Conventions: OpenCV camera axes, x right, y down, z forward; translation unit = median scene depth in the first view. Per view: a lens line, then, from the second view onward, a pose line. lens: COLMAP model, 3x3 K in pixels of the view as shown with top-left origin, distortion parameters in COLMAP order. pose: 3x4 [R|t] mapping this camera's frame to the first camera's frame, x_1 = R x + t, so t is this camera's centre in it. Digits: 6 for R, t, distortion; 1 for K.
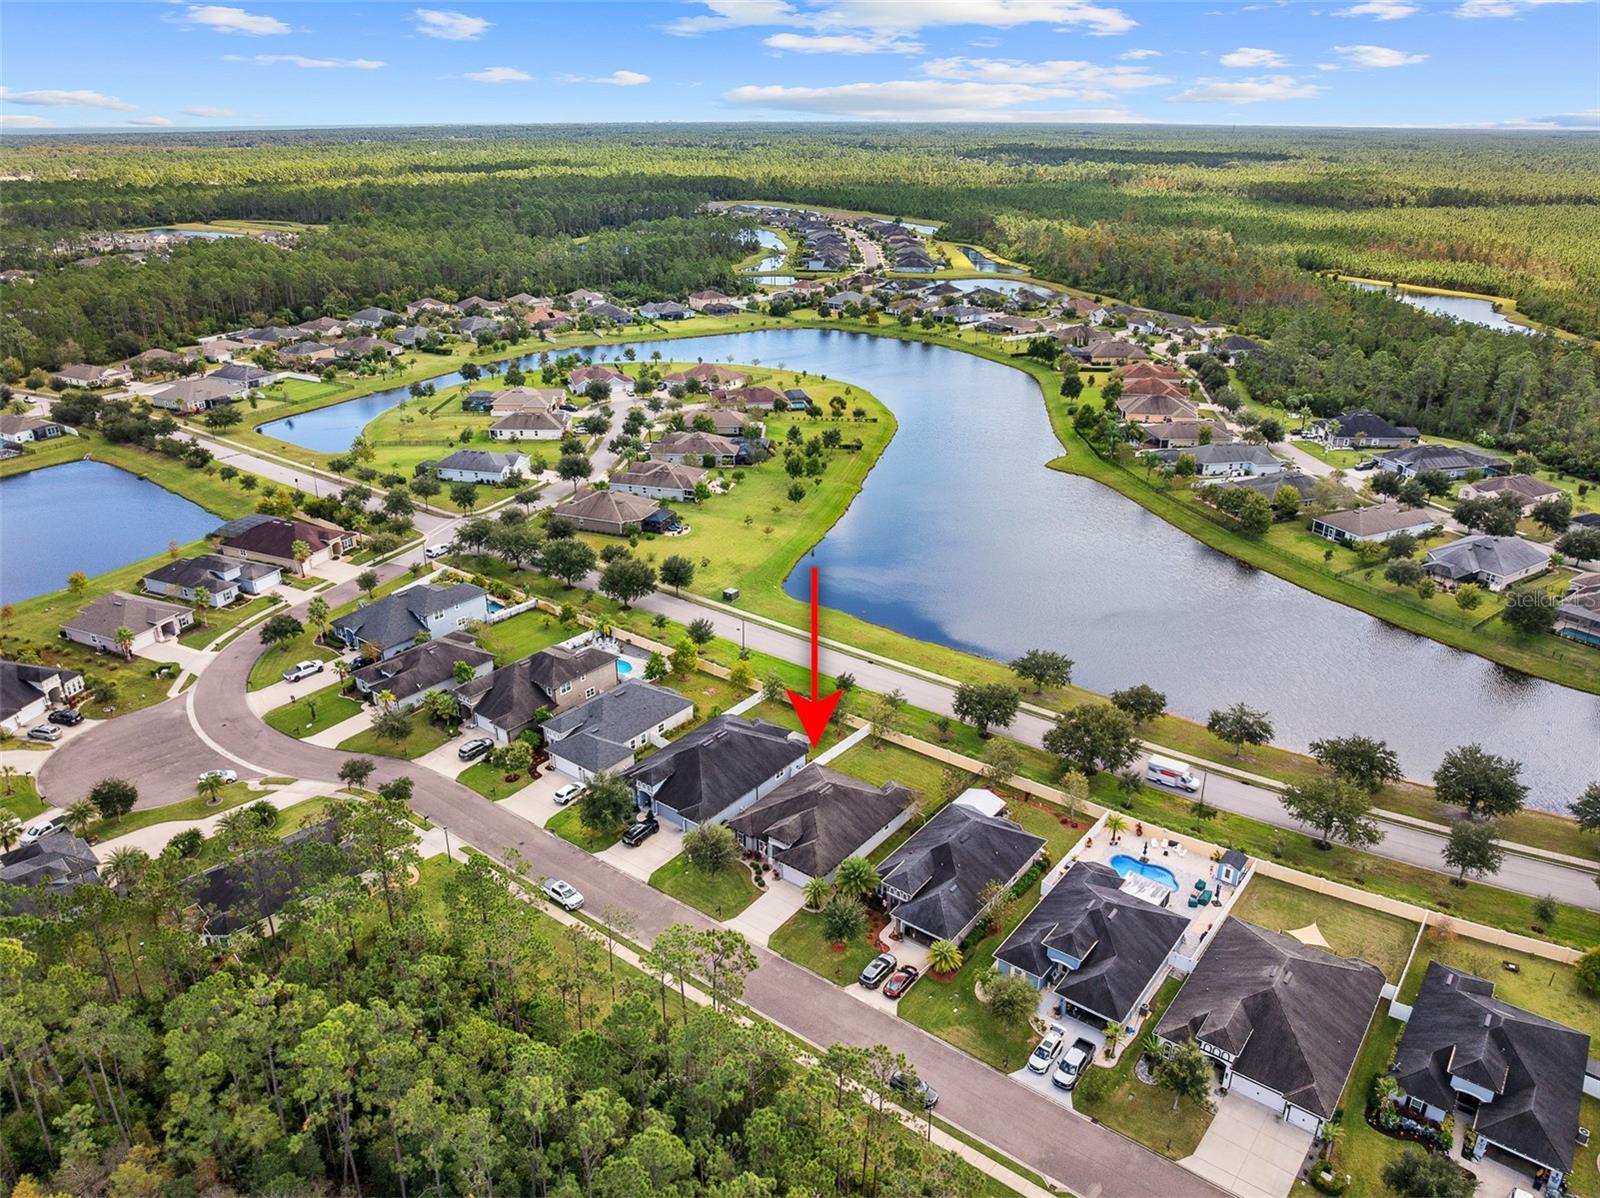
lens RADIAL K [[1120.5, 0, 800.0], [0, 1120.5, 599.0], [0, 0, 1]] dist [-0.008406, -0.000888]
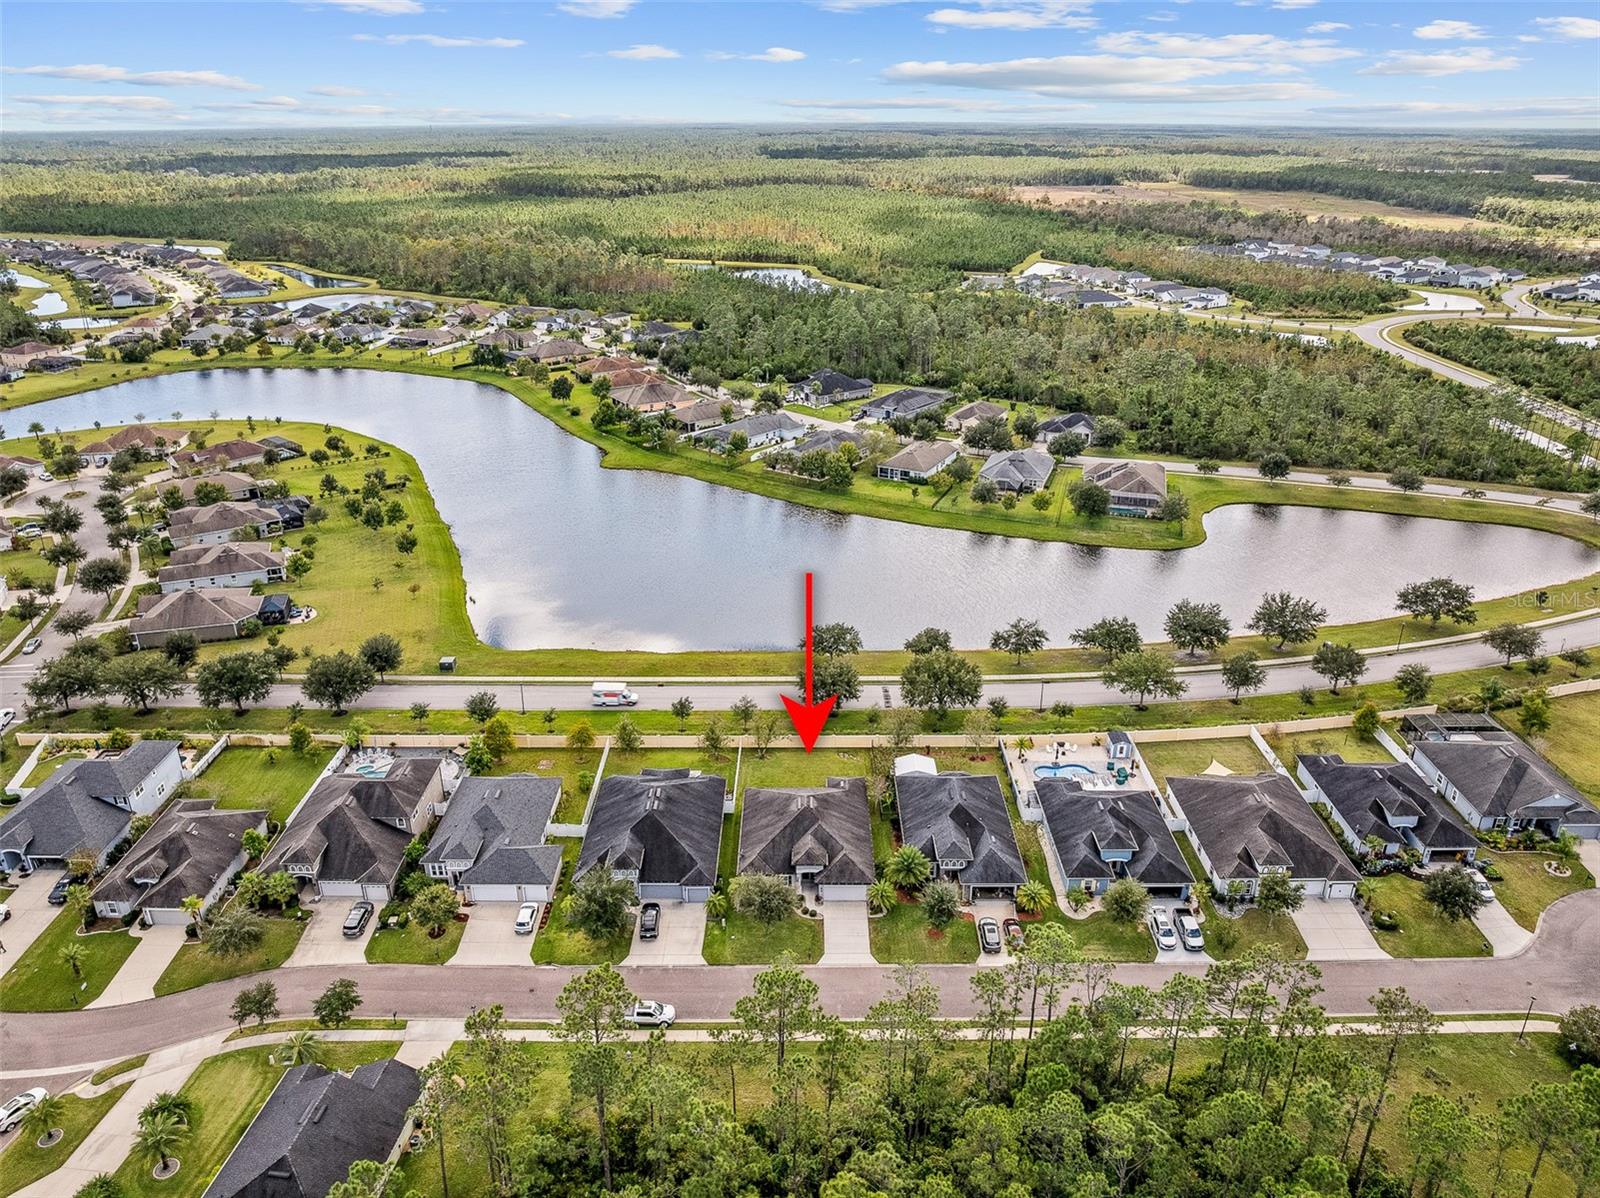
lens RADIAL K [[1116.7, 0, 798.8], [0, 1116.7, 616.5], [0, 0, 1]] dist [0.026817, -0.033648]
pose [[0.809739, -0.254947, 0.528511, -0.326693], [0.249139, 0.964842, 0.083718, -0.049347], [-0.531274, 0.063883, 0.844788, 0.126126]]
